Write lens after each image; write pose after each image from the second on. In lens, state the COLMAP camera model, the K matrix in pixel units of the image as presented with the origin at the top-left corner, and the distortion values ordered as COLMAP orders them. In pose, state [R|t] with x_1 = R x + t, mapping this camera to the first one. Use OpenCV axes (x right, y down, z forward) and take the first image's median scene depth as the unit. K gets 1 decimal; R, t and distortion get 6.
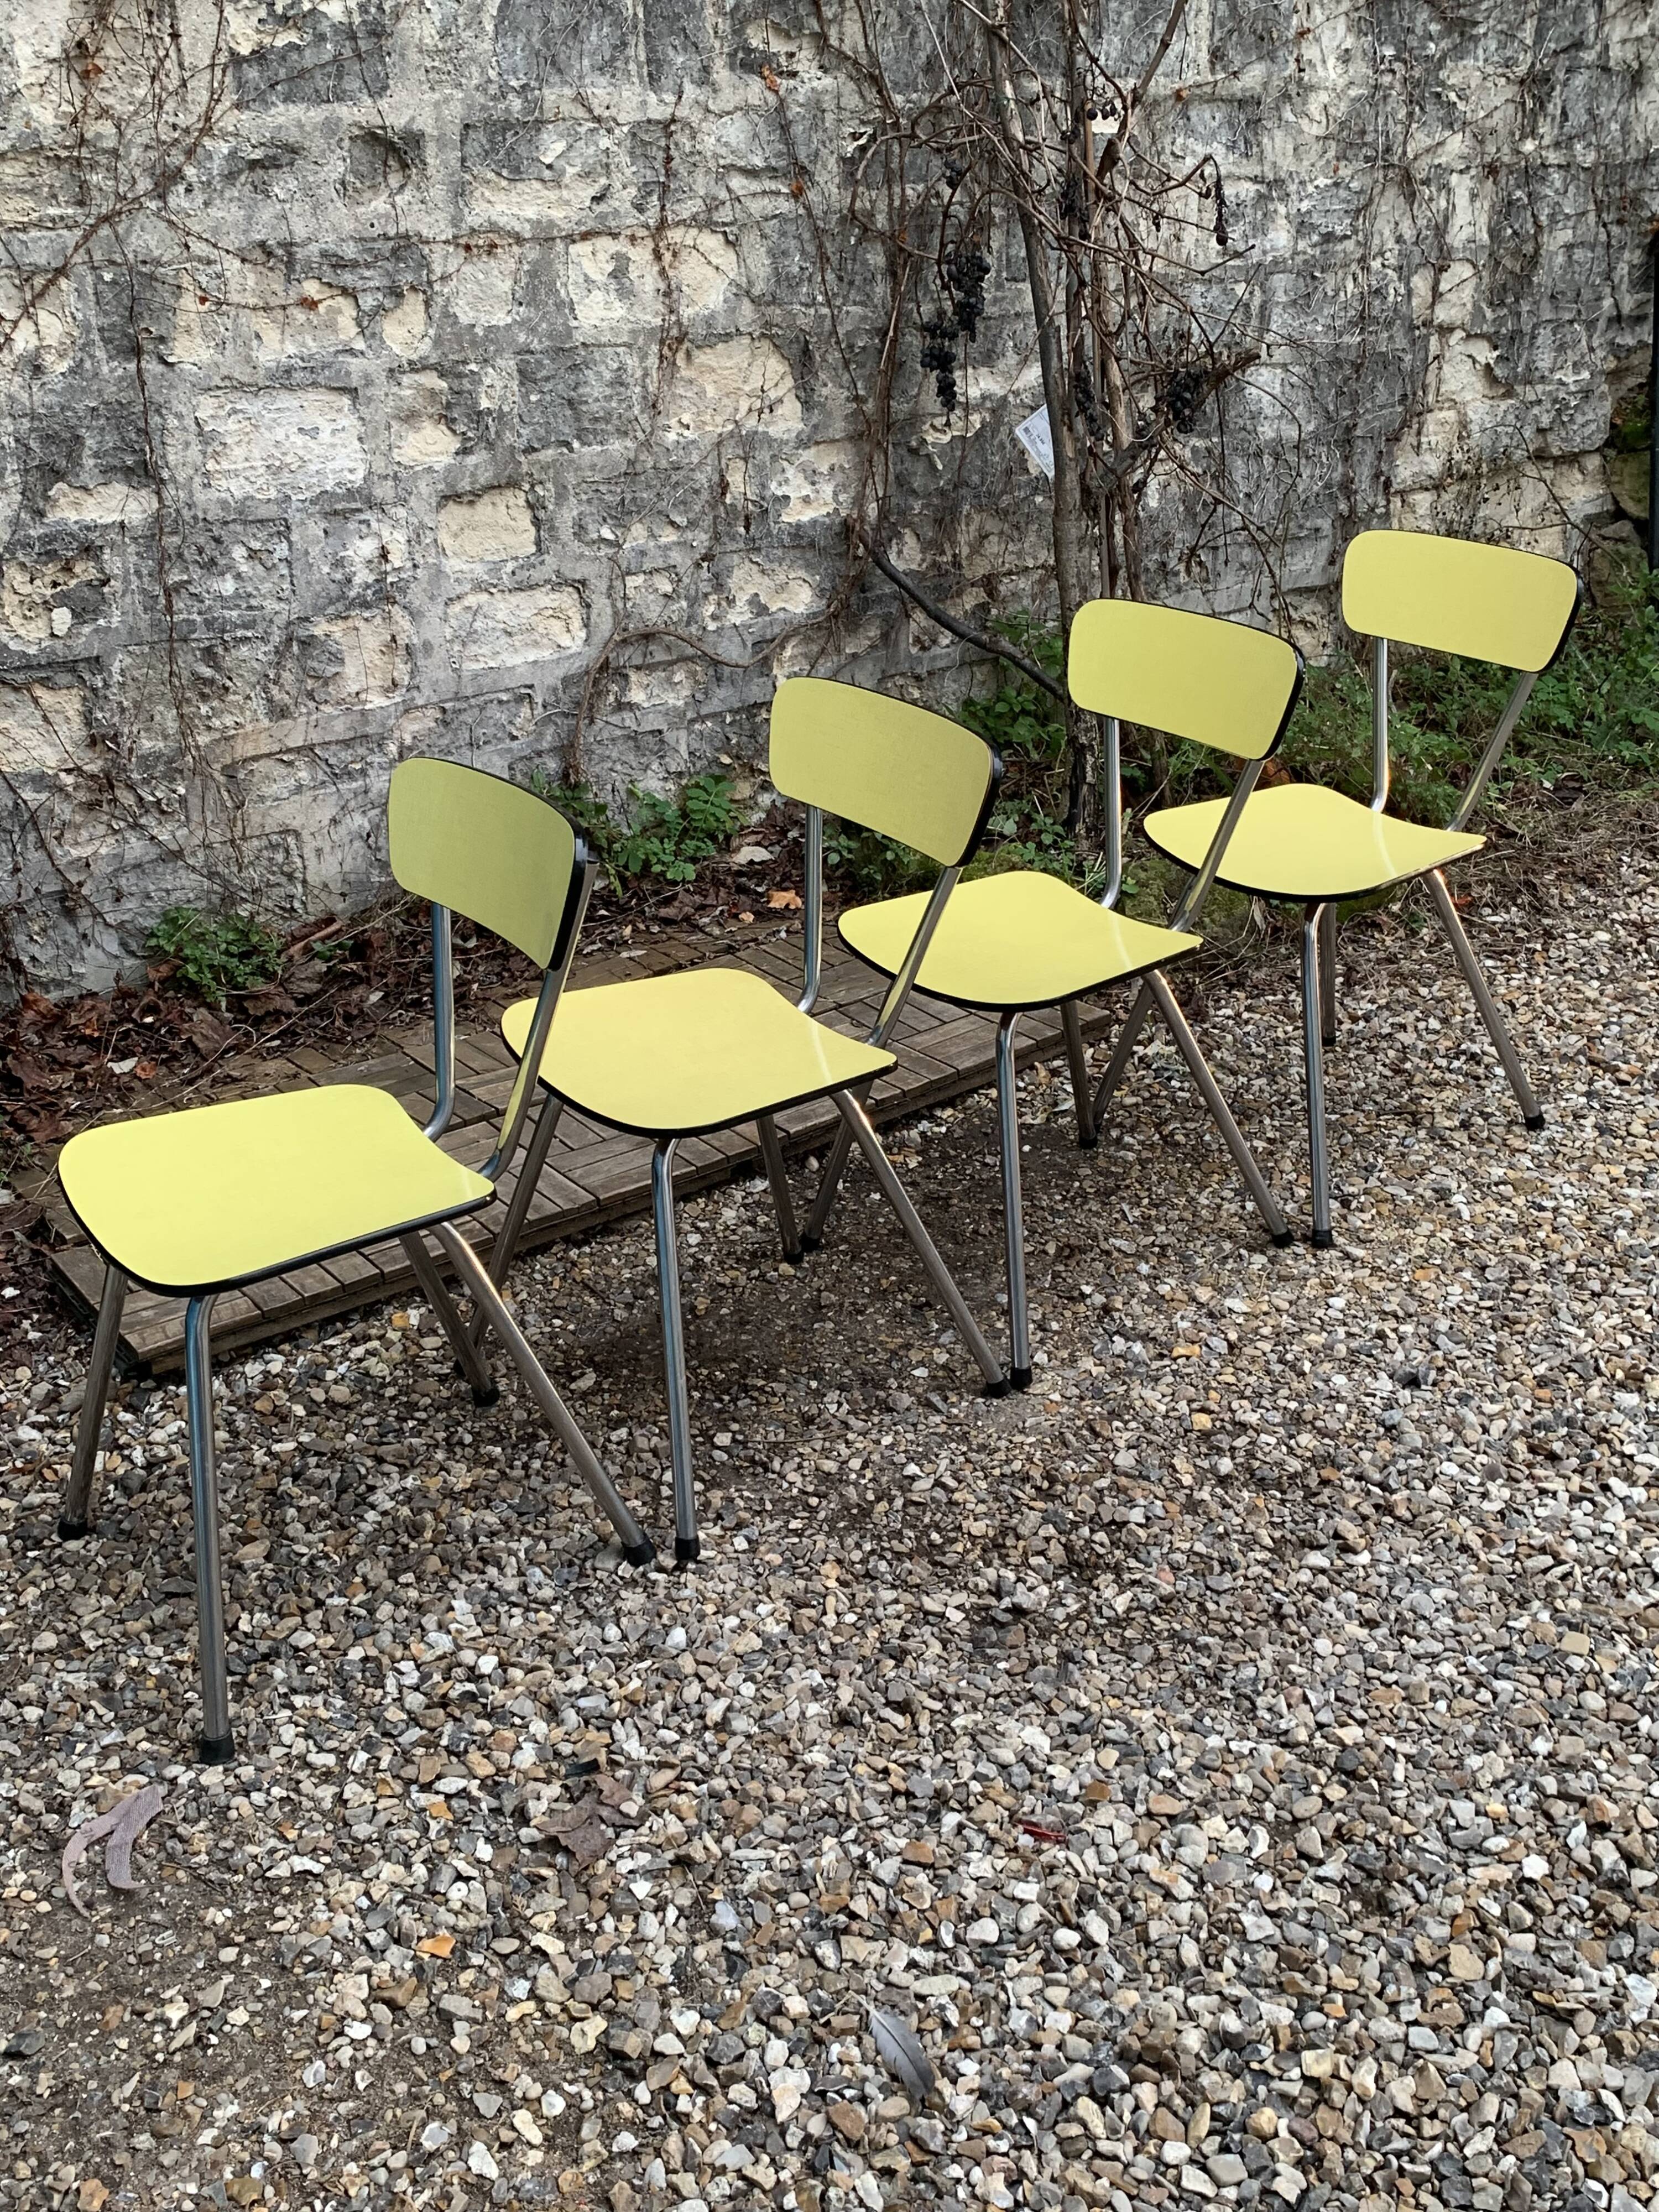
lens RADIAL K [[2208.8, 0, 837.9], [0, 2208.8, 1075.8], [0, 0, 1]] dist [0.051817, 0.000000]
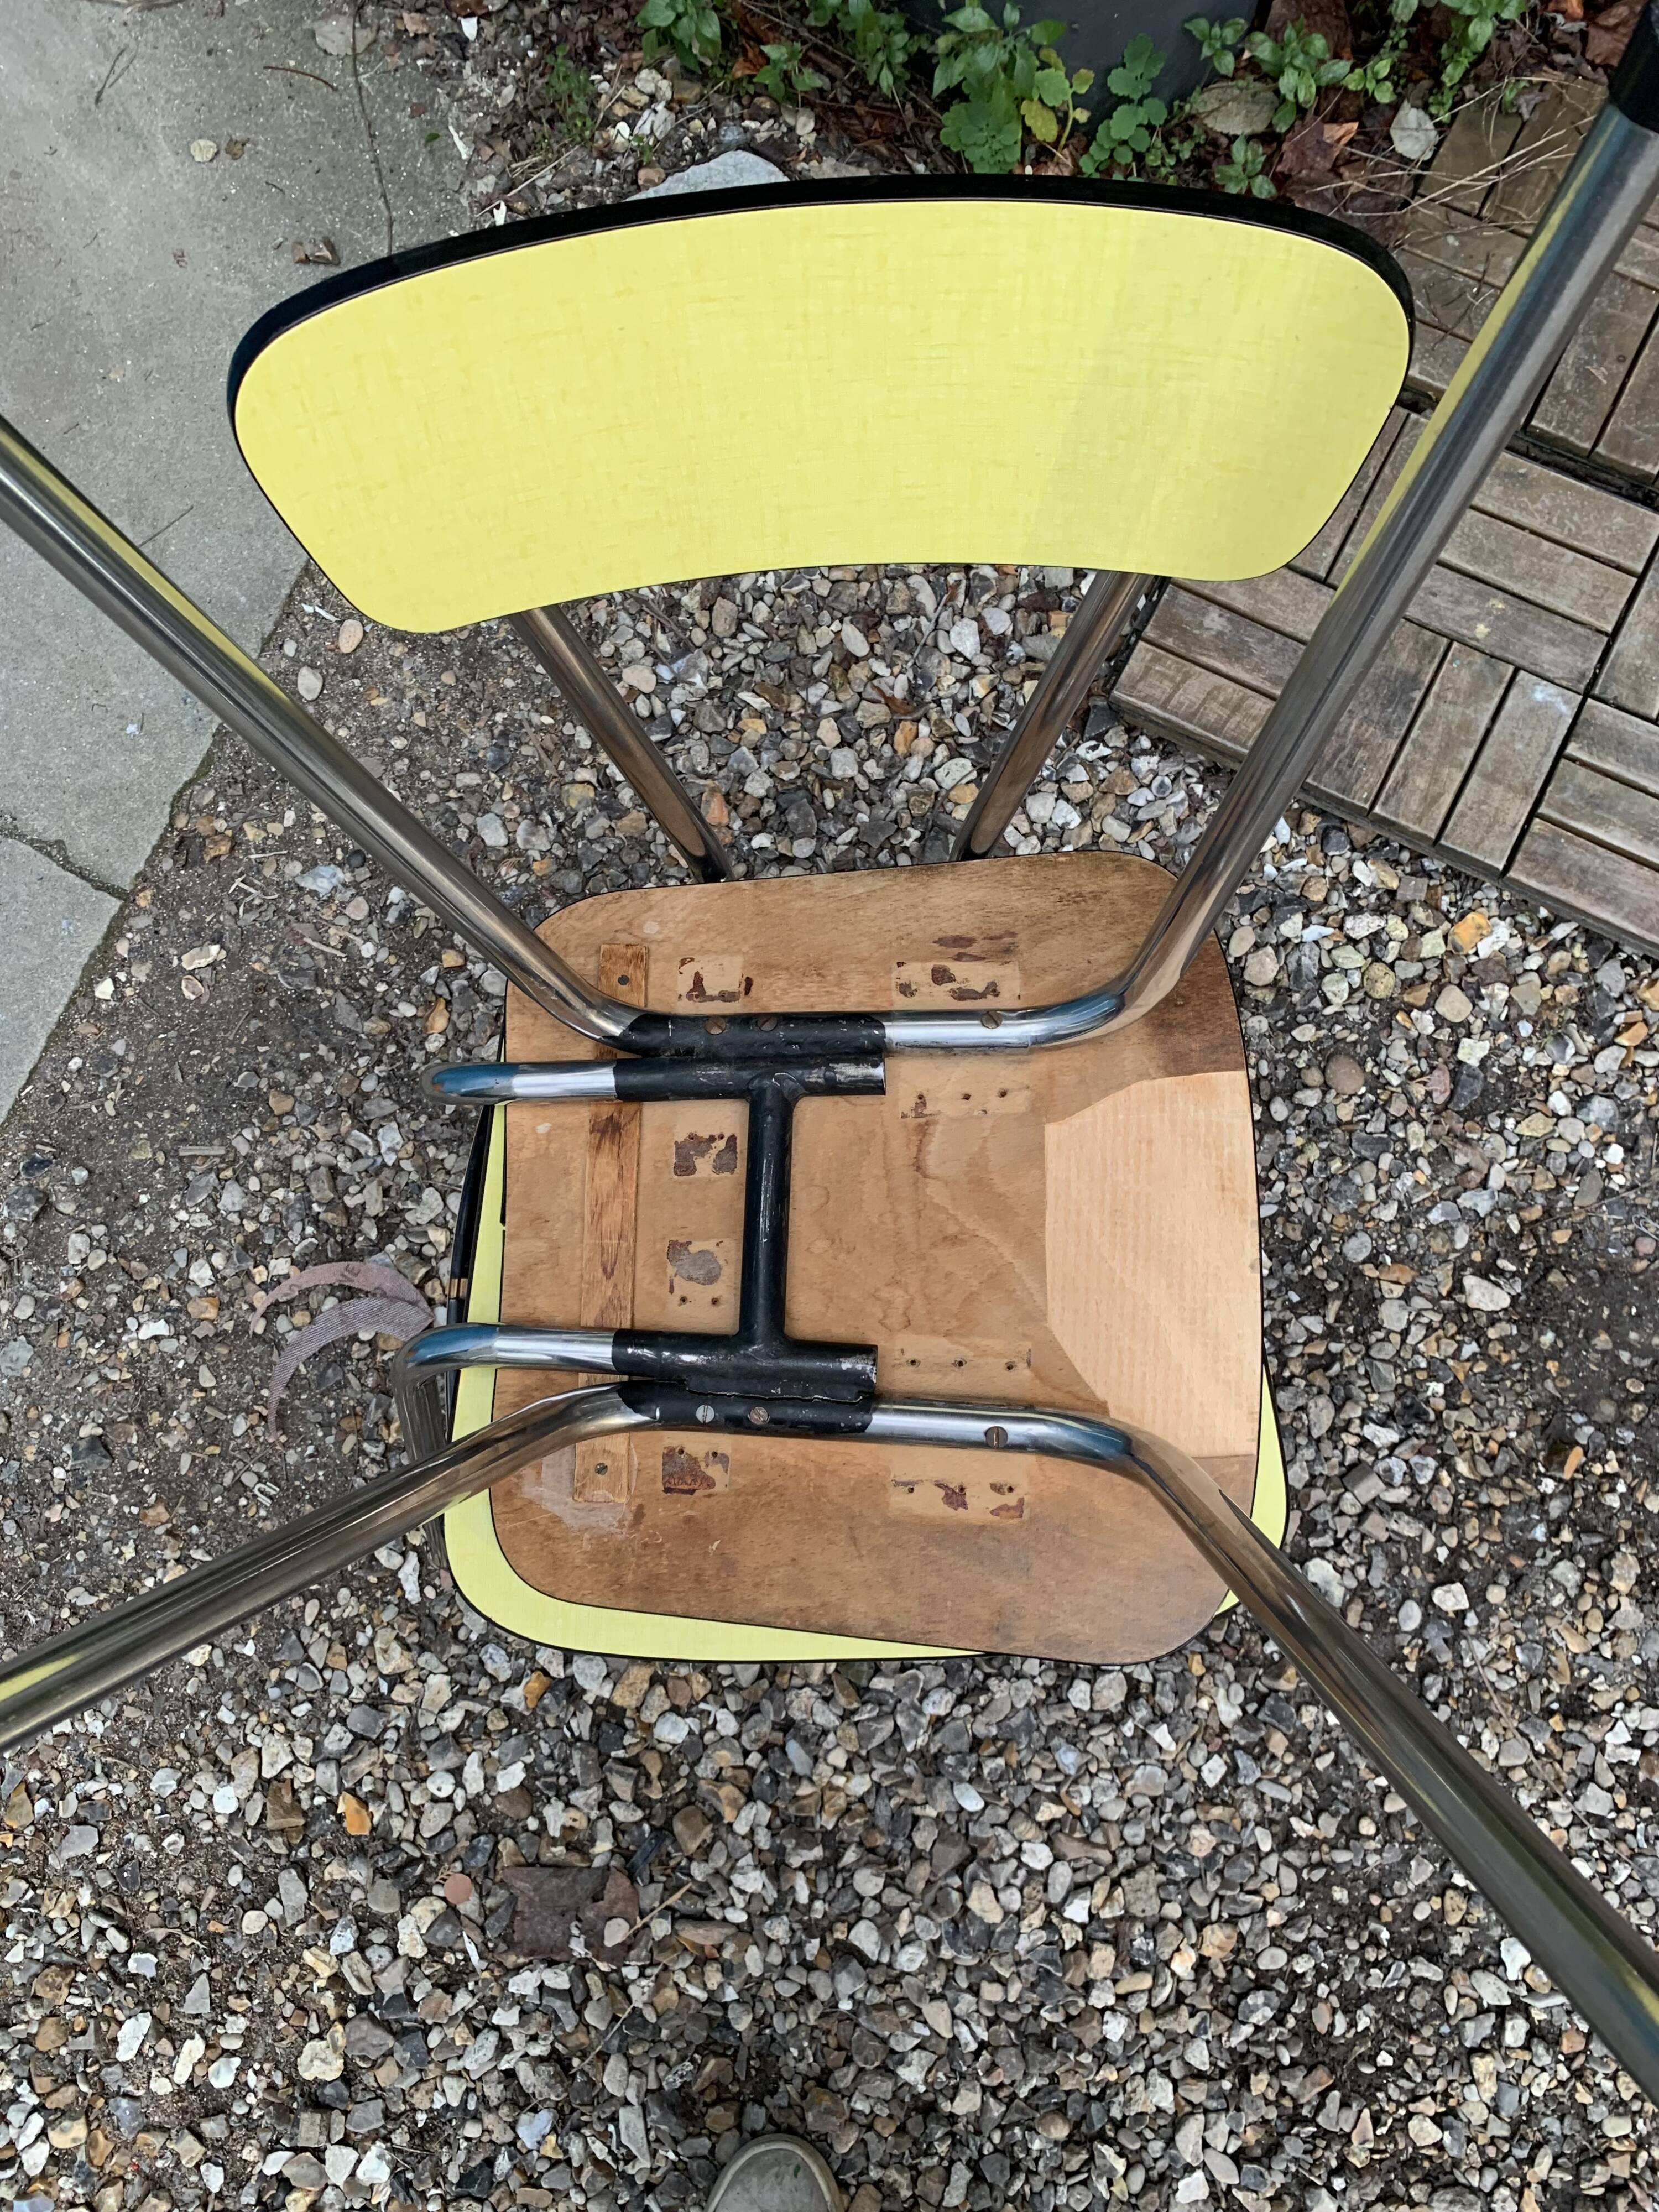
lens RADIAL K [[1660.4, 0, 841.0], [0, 1660.4, 1113.1], [0, 0, 1]] dist [0.008648, -0.009463]
pose [[0.435859, 0.881728, -0.180505, -0.118343], [-0.332031, 0.343940, 0.878329, -0.167515], [0.836530, -0.322894, 0.442670, 0.516623]]
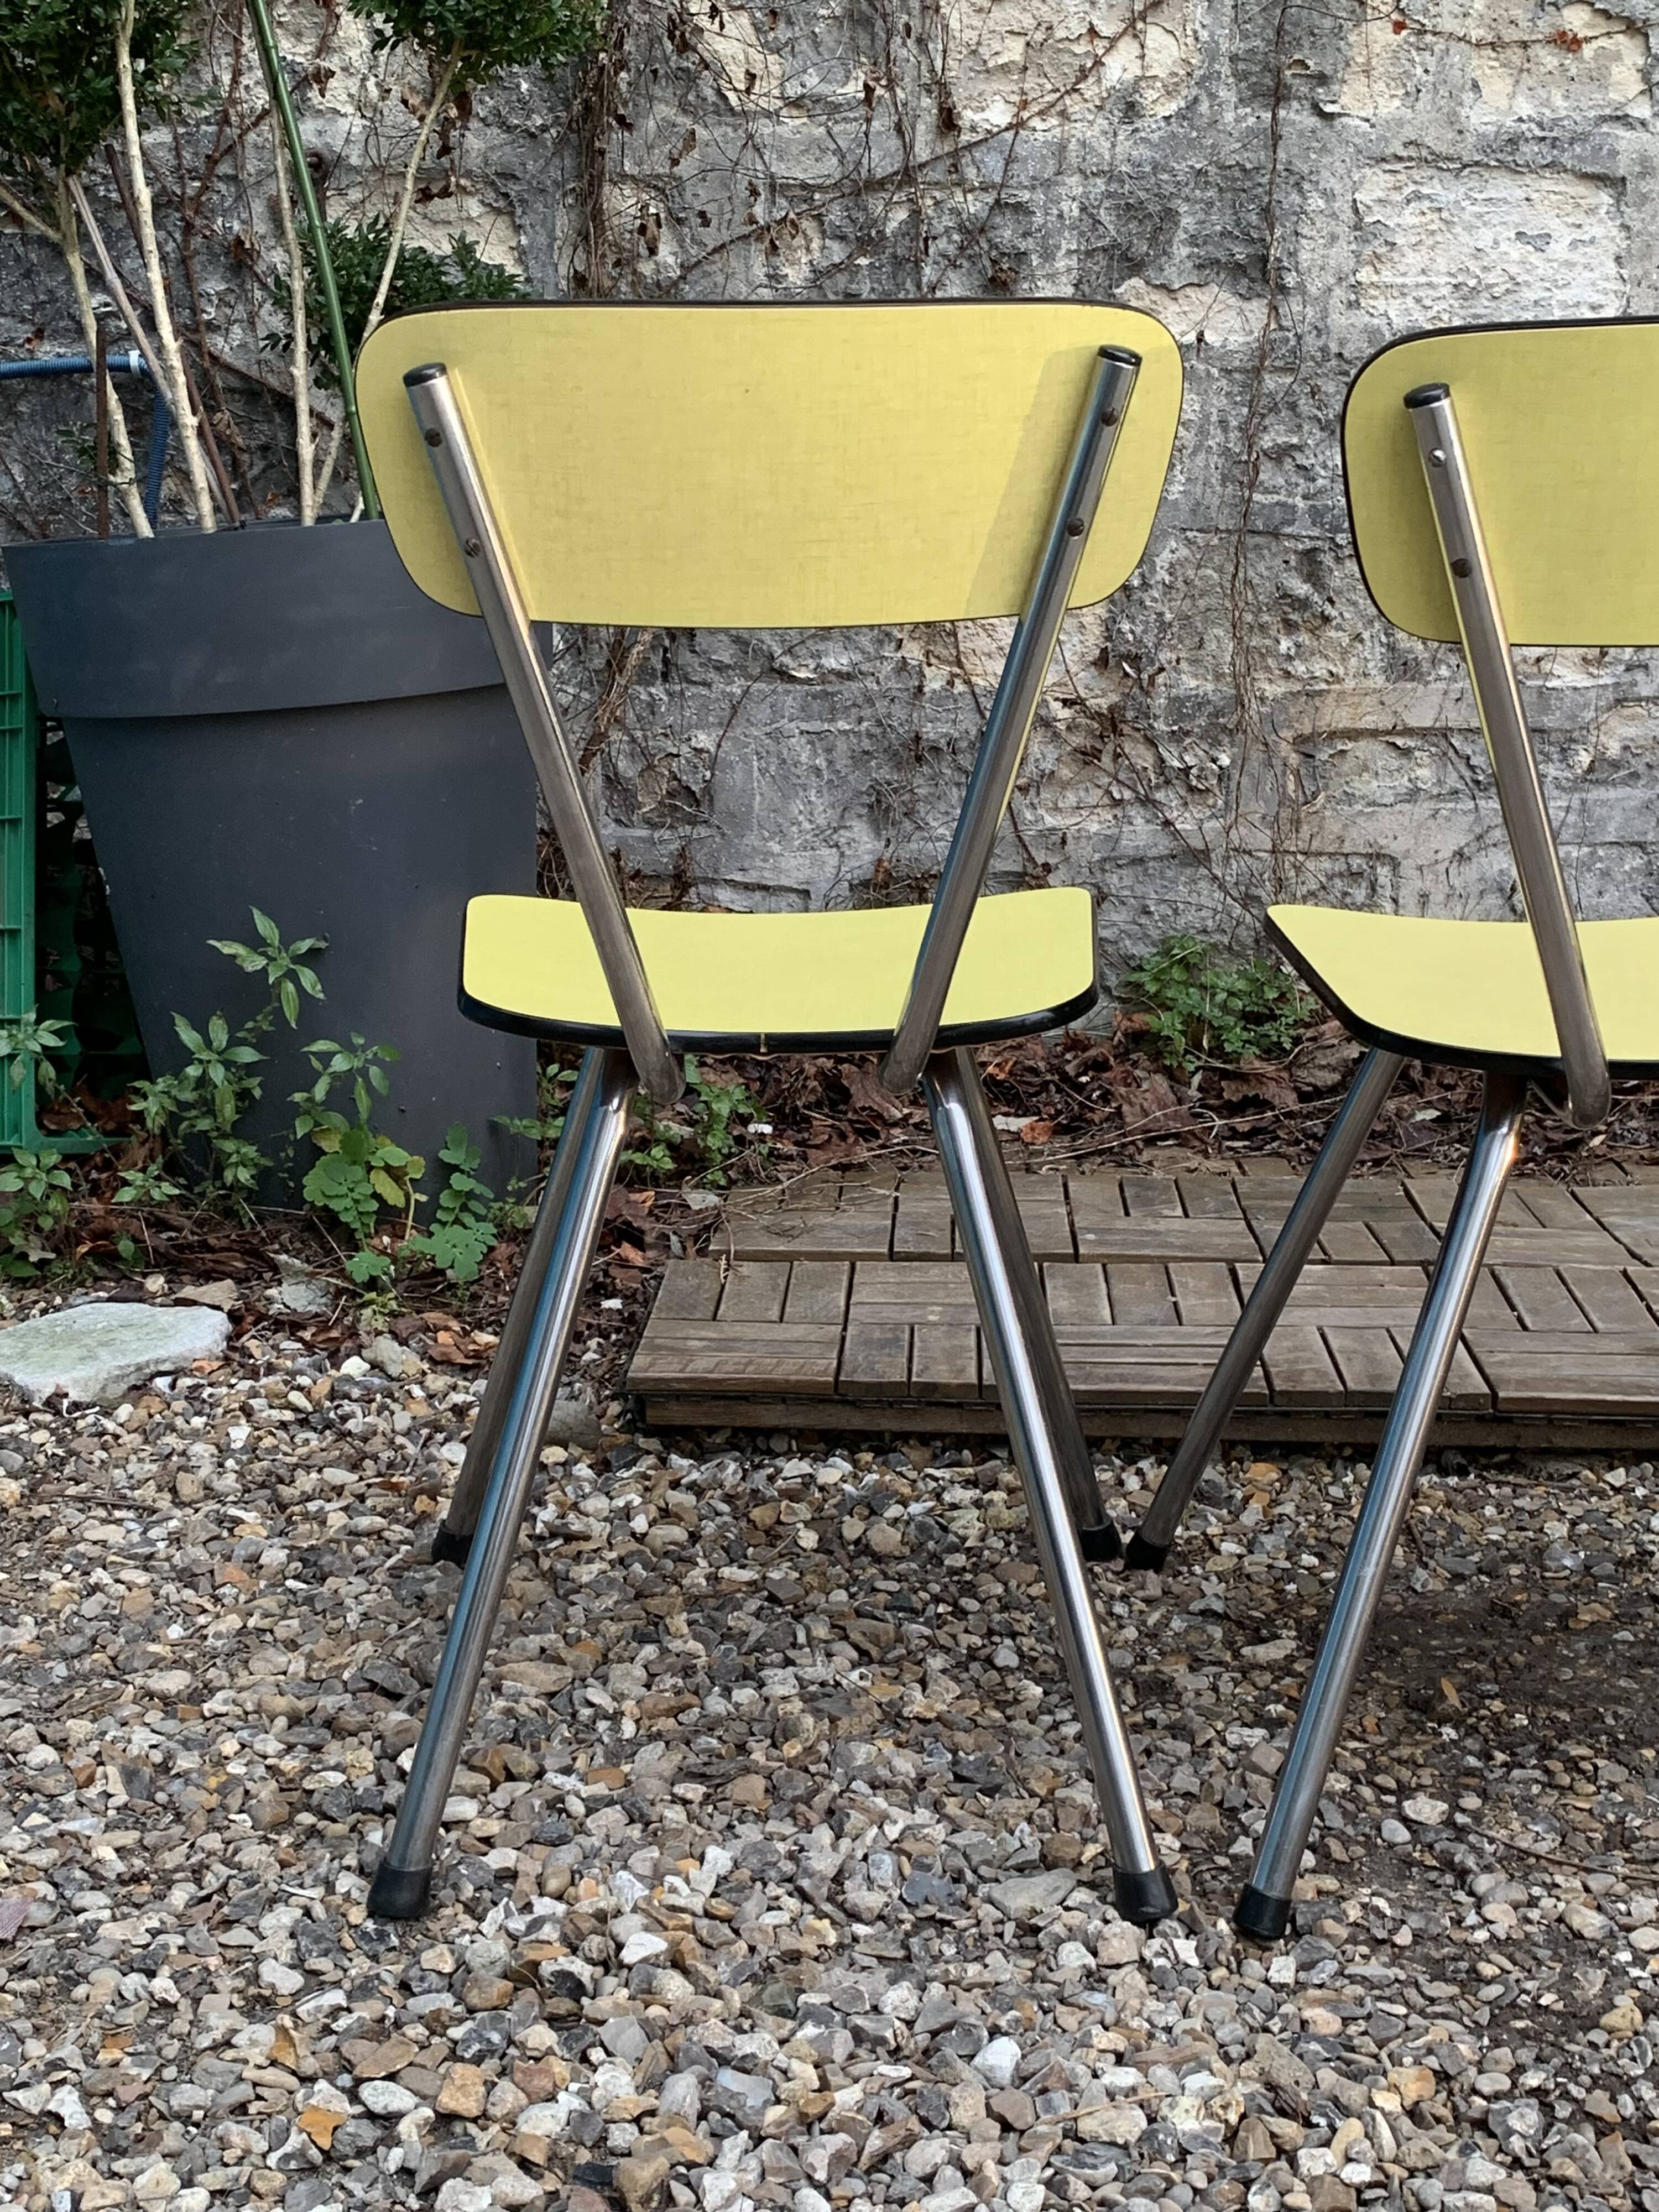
lens RADIAL K [[2808.1, 0, 800.6], [0, 2808.1, 1089.8], [0, 0, 1]] dist [0.102781, 0.000000]
pose [[0.767811, 0.158455, -0.620772, 0.149160], [-0.273244, 0.957381, -0.093589, 0.081085], [0.579486, 0.241481, 0.778385, 0.297013]]
